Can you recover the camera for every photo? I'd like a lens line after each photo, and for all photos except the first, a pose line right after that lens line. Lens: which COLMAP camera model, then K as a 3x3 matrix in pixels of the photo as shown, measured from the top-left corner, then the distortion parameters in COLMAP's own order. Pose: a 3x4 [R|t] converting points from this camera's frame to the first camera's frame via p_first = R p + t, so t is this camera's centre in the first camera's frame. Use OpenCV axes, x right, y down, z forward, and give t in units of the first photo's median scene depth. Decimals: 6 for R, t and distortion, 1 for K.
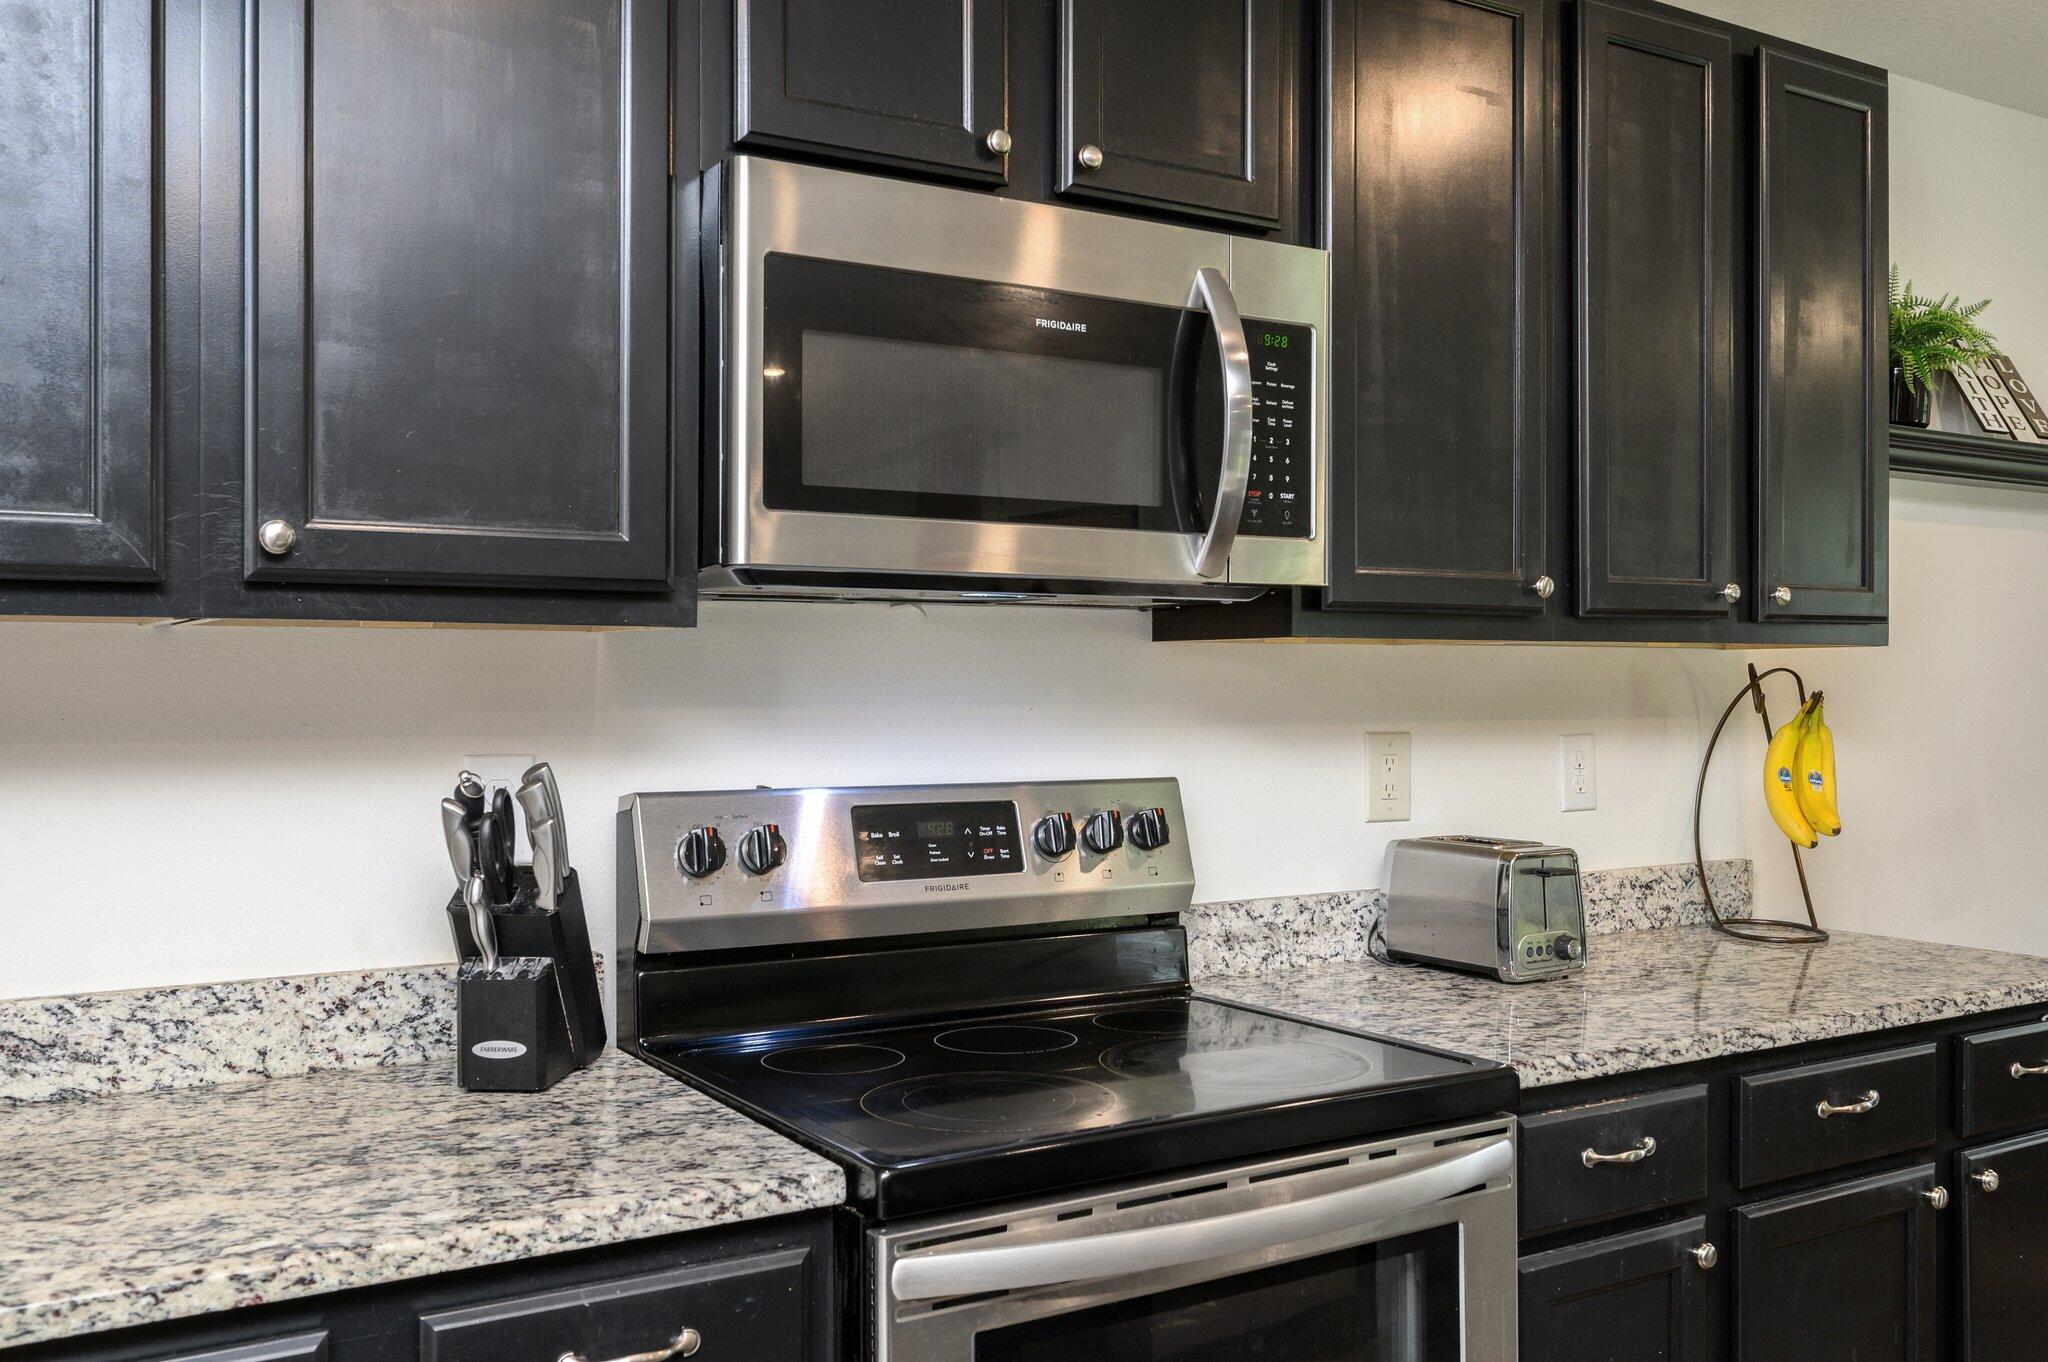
lens RADIAL K [[1748.5, 0, 1024.0], [0, 1748.5, 681.0], [0, 0, 1]] dist [-0.004283, 0.003737]
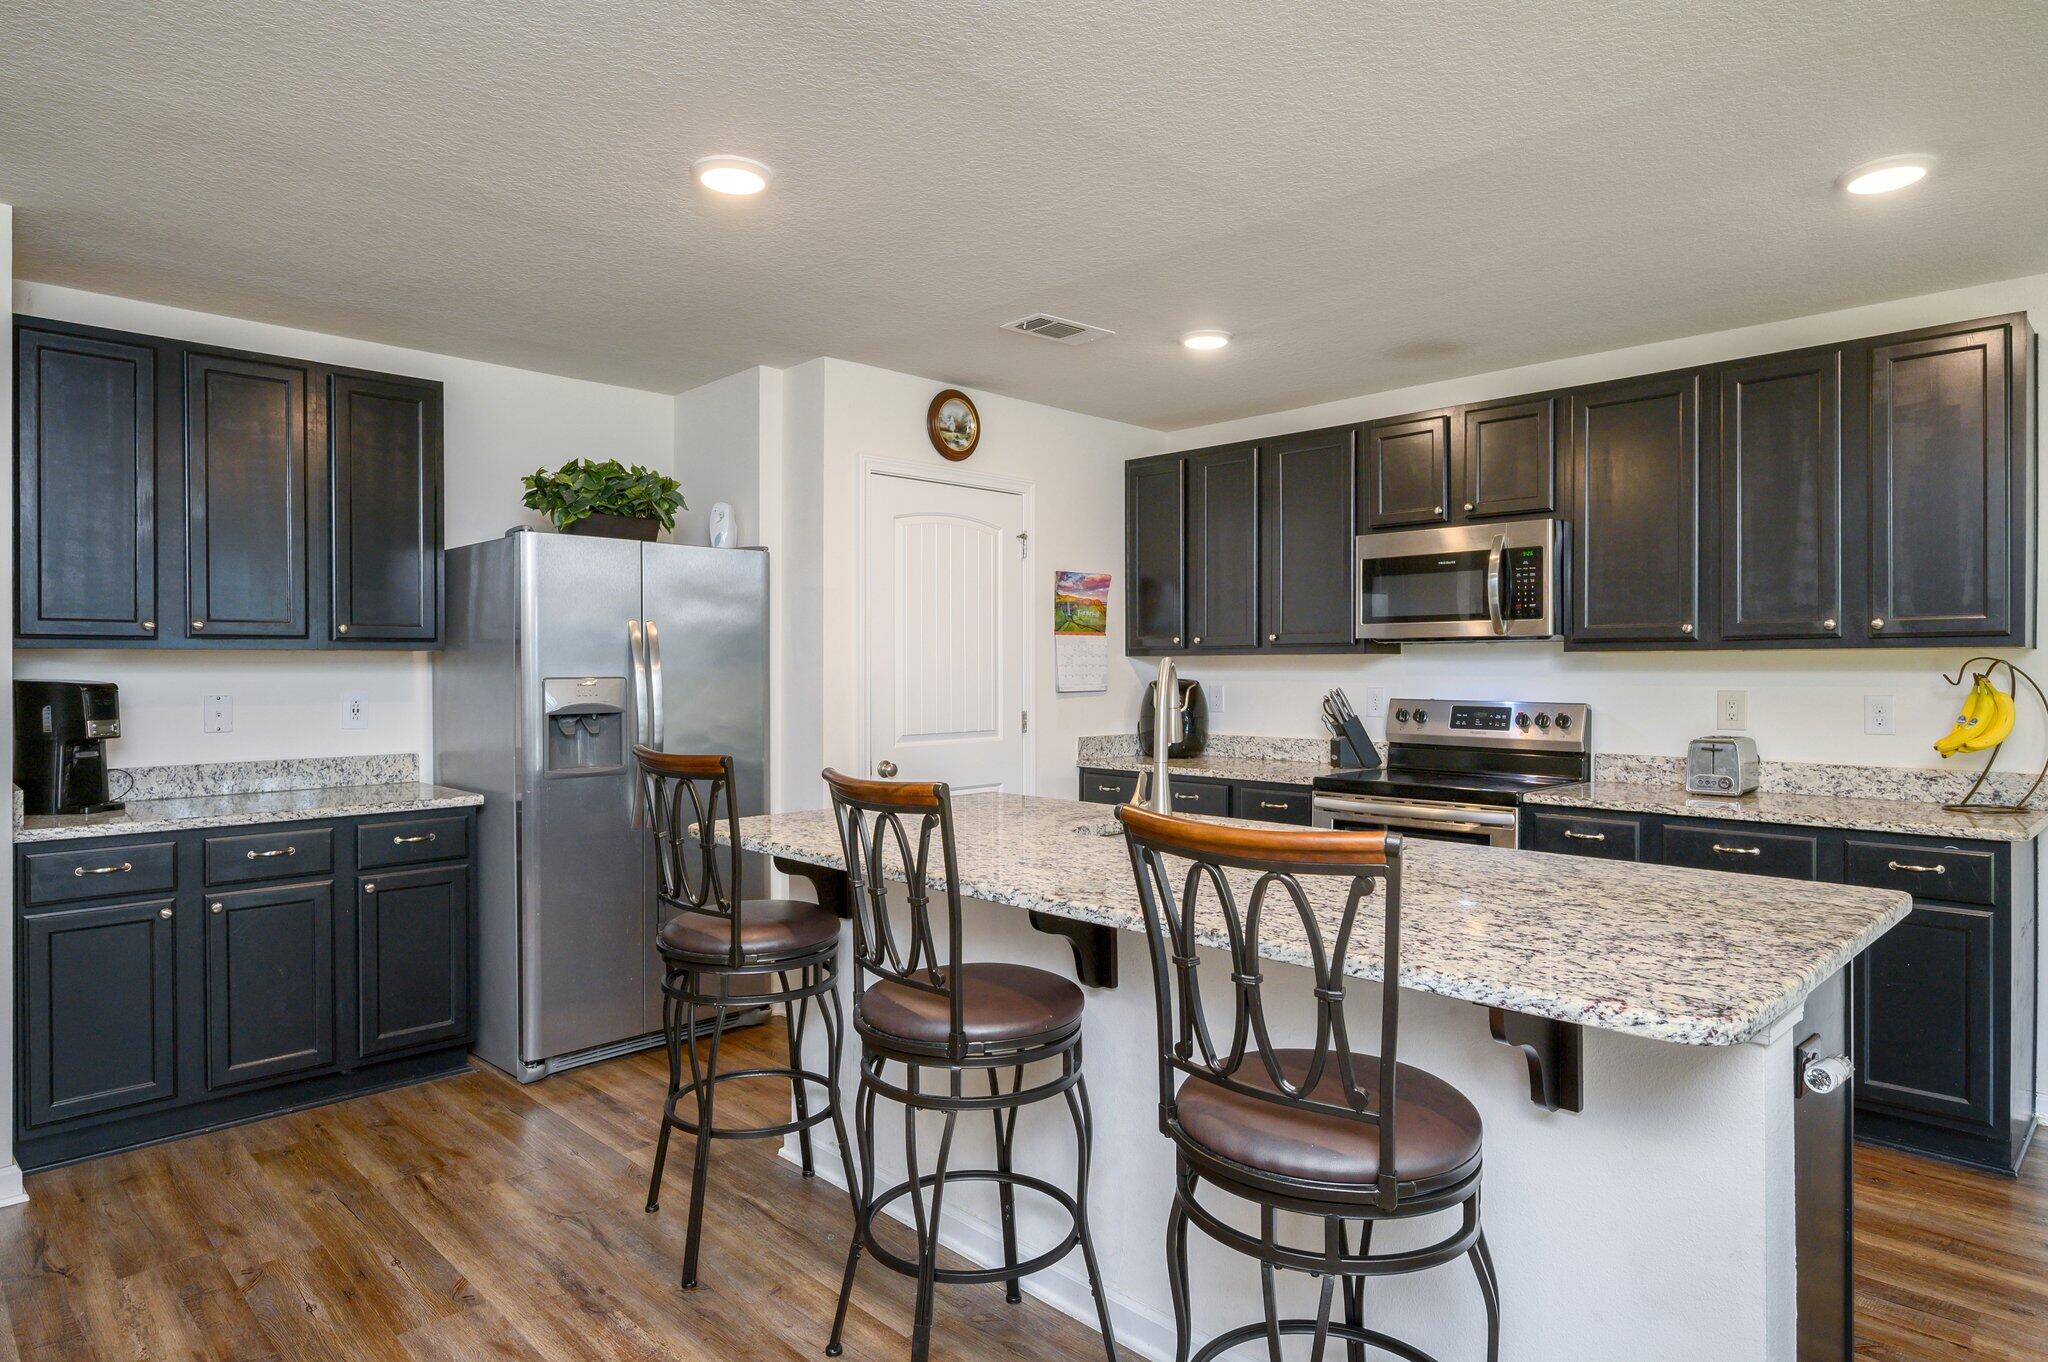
lens RADIAL K [[1157.8, 0, 1017.5], [0, 1157.8, 674.1], [0, 0, 1]] dist [0.000780, -0.001153]
pose [[0.229380, 0.003093, -0.973332, 1.944914], [-0.001421, 0.999995, 0.002842, 0.007265], [0.973336, 0.000731, 0.229384, -0.315639]]
